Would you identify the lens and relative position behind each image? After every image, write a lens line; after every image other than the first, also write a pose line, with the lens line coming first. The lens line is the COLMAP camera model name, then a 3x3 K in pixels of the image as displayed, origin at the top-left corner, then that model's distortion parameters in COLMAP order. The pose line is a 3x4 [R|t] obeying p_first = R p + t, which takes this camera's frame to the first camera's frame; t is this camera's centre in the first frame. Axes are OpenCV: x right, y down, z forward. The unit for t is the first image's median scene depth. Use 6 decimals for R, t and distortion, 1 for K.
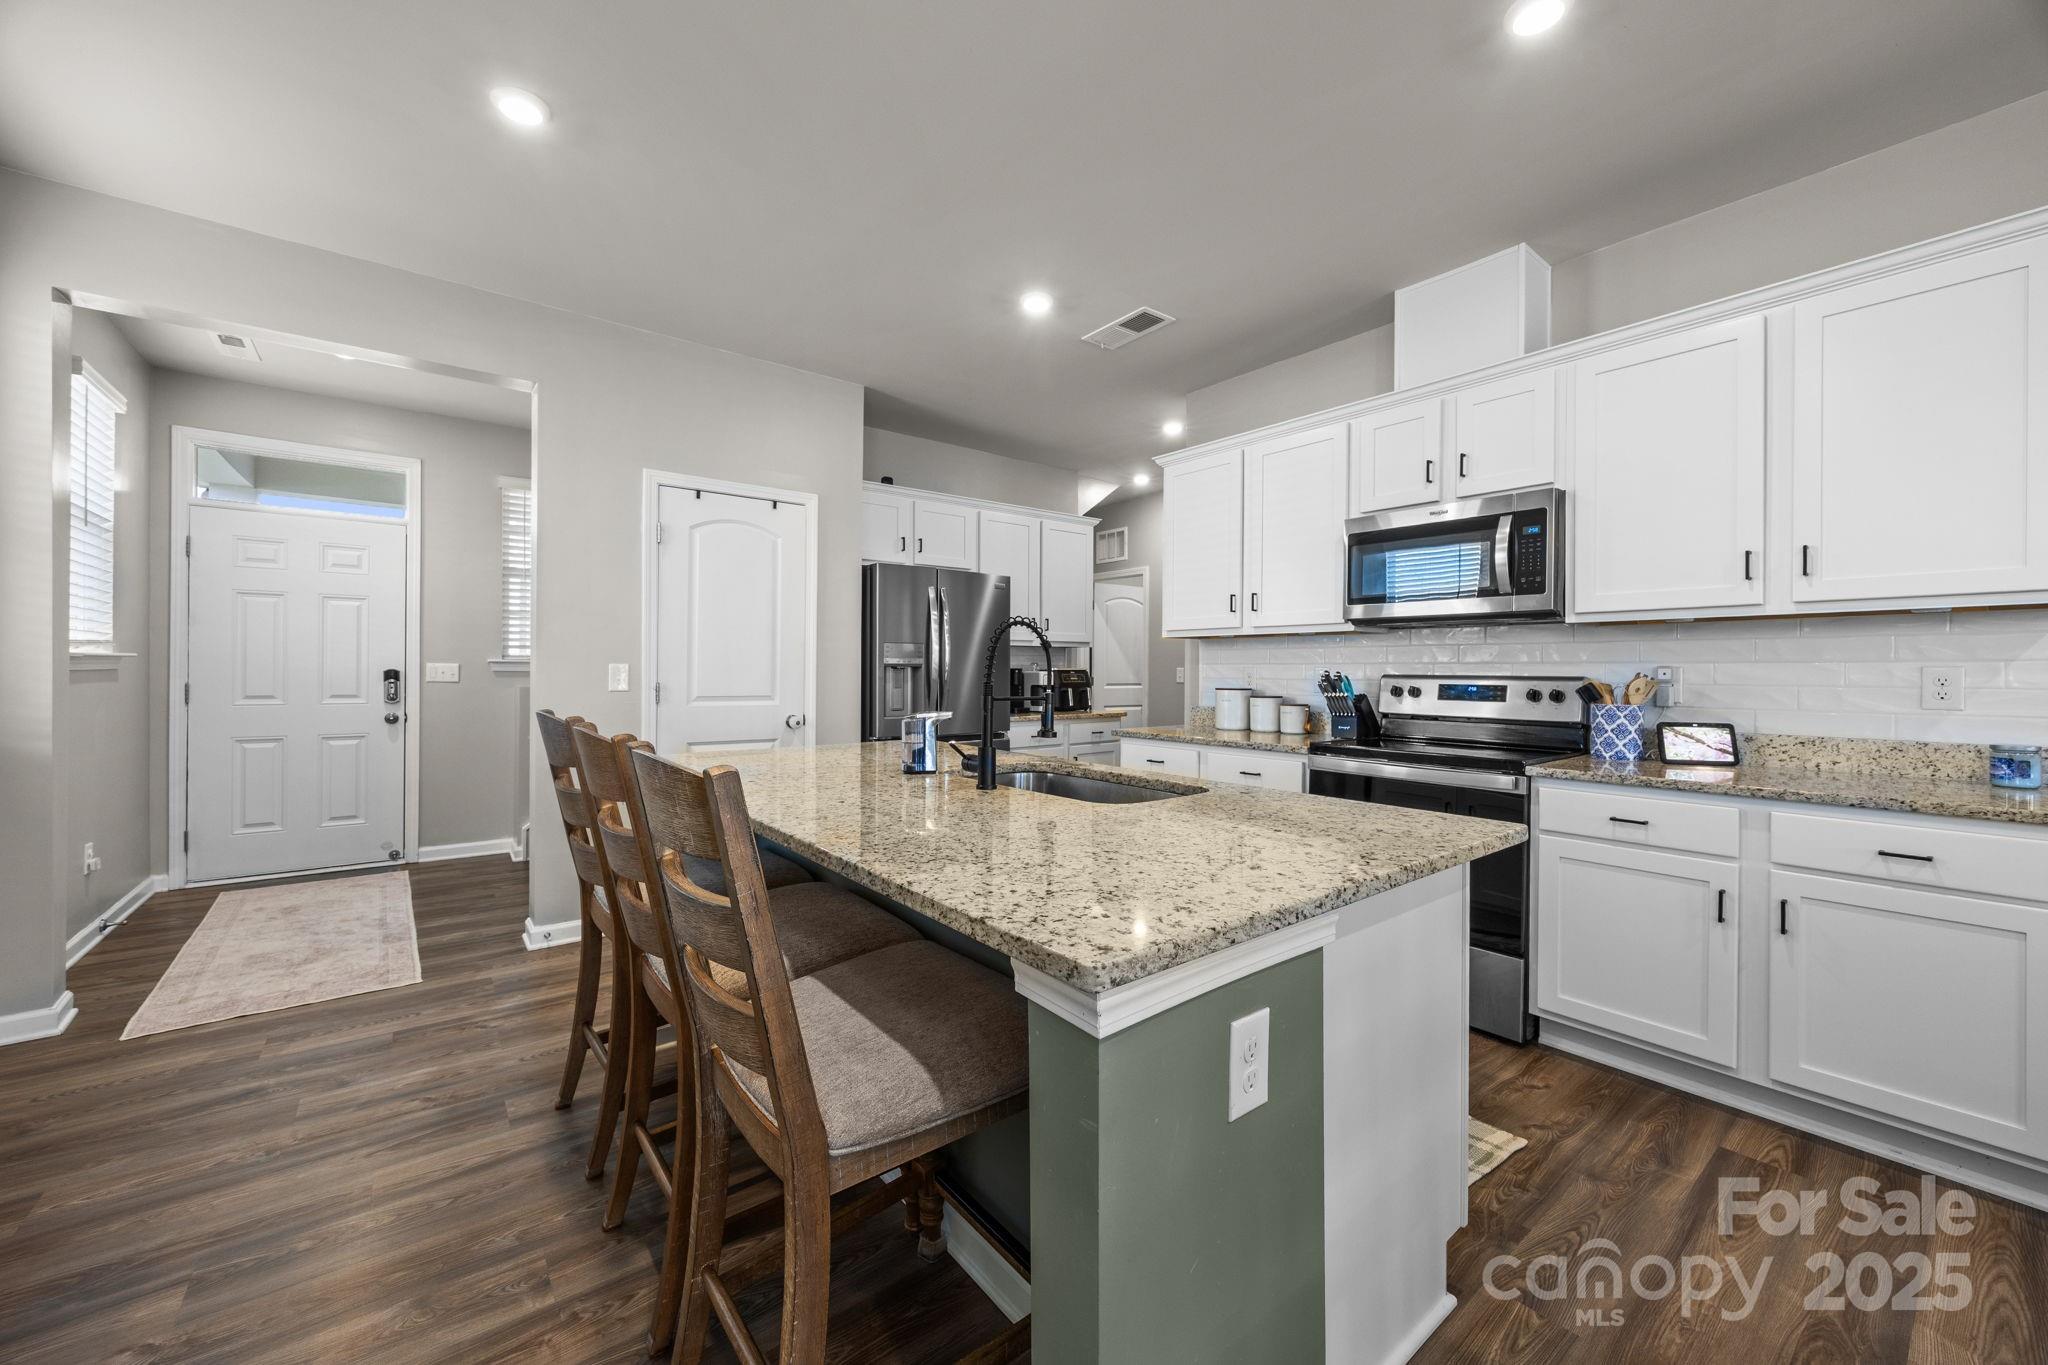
lens RADIAL K [[763.9, 0, 1017.3], [0, 763.9, 678.8], [0, 0, 1]] dist [-0.006537, 0.000047]
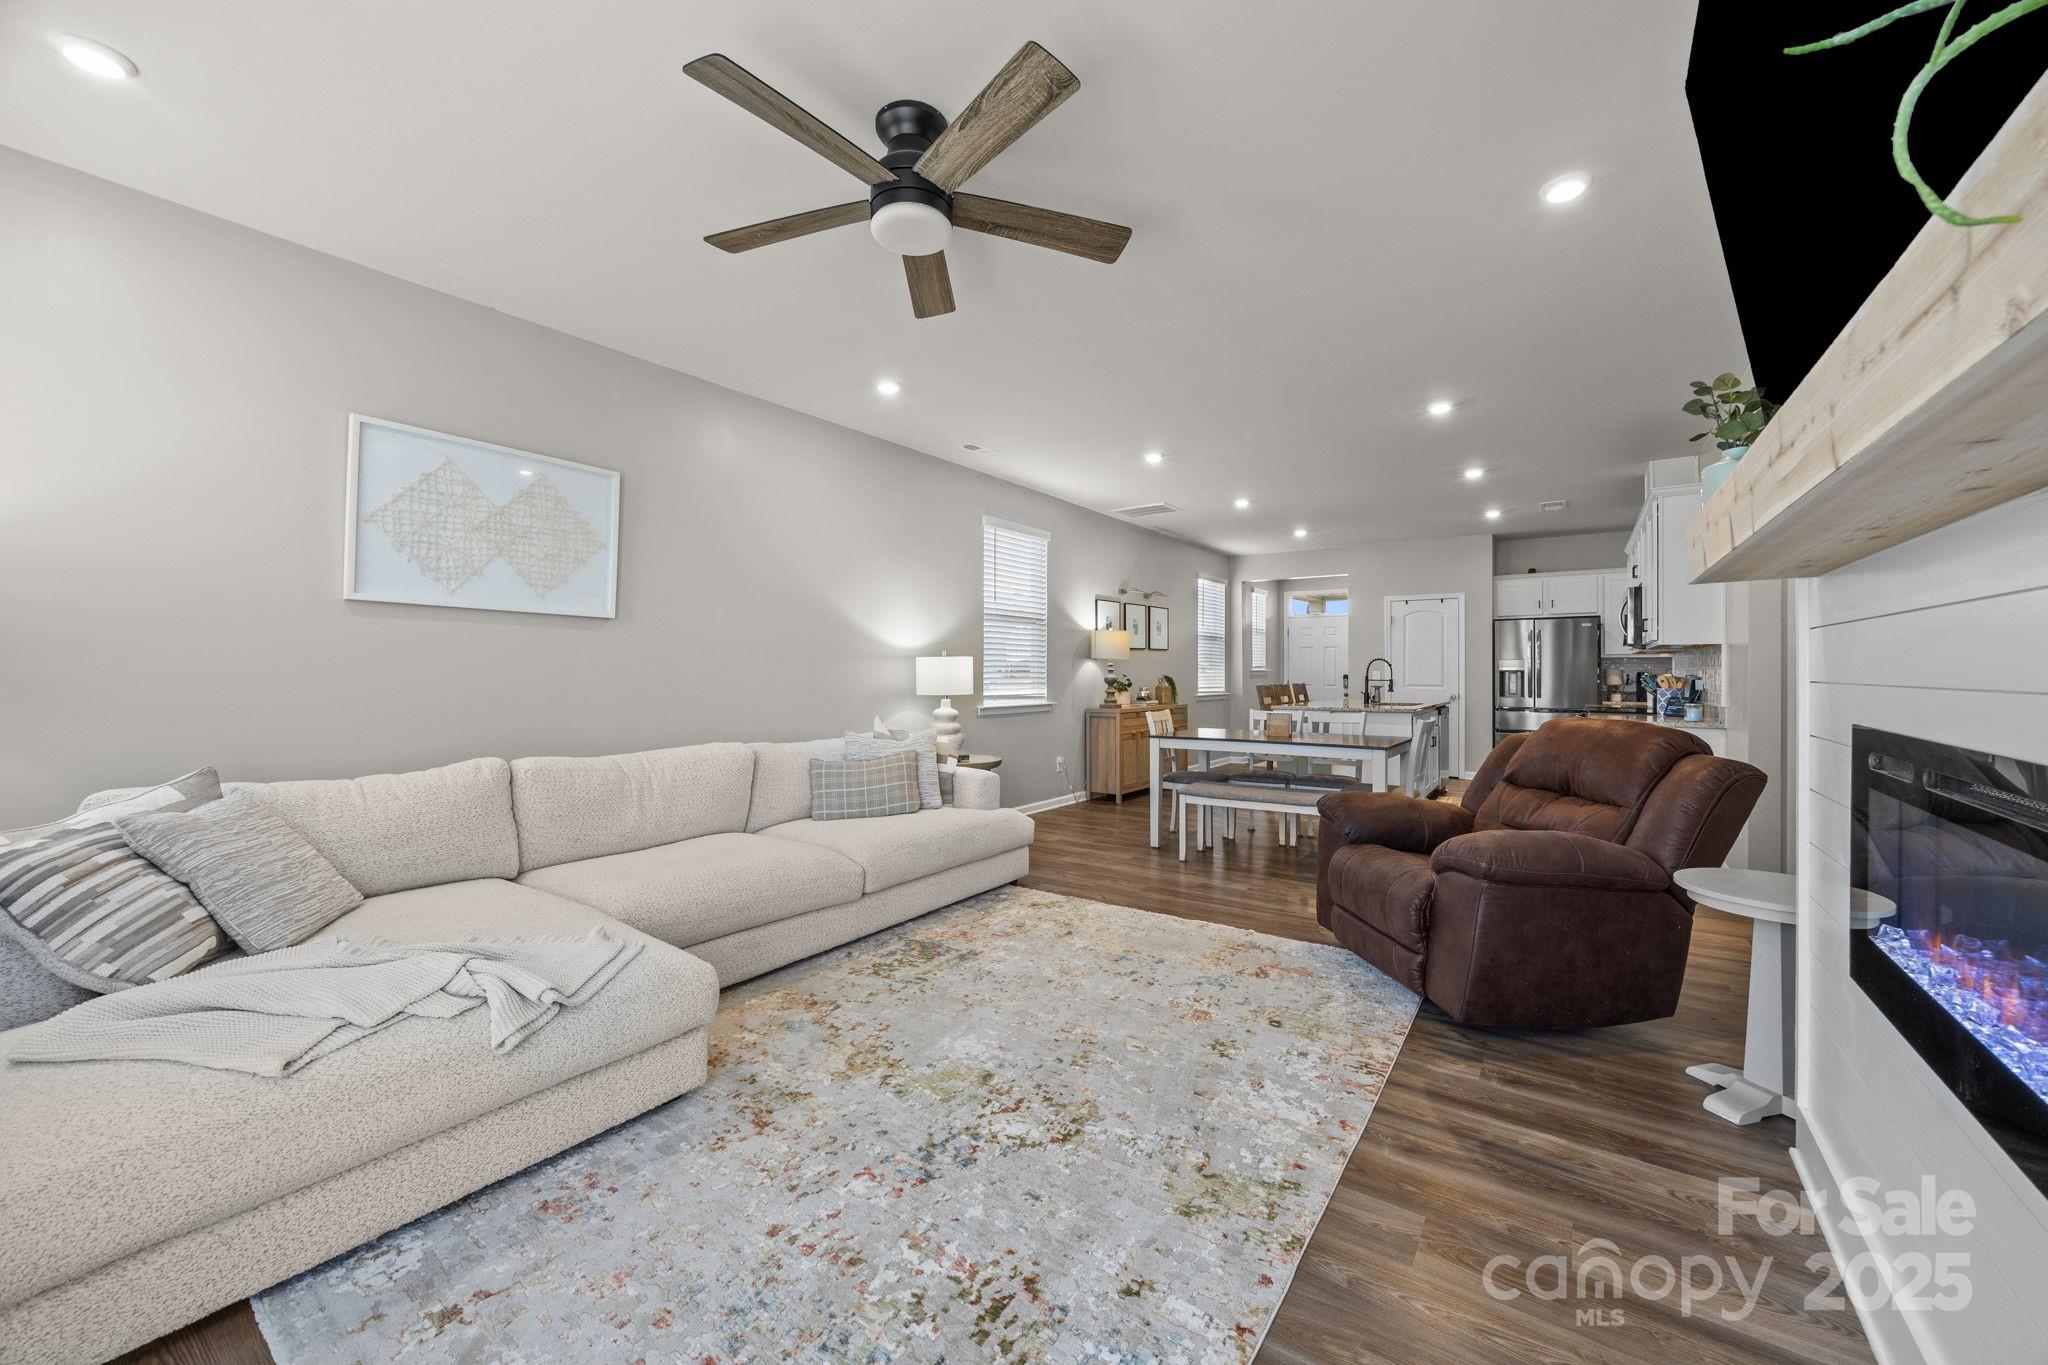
lens RADIAL K [[763.9, 0, 1017.3], [0, 763.9, 678.8], [0, 0, 1]] dist [-0.006537, 0.000047]
pose [[0.268768, 0.002166, -0.963203, 1.847061], [-0.009023, 0.999959, -0.000269, 0.017936], [0.963163, 0.008763, 0.268776, -0.991325]]
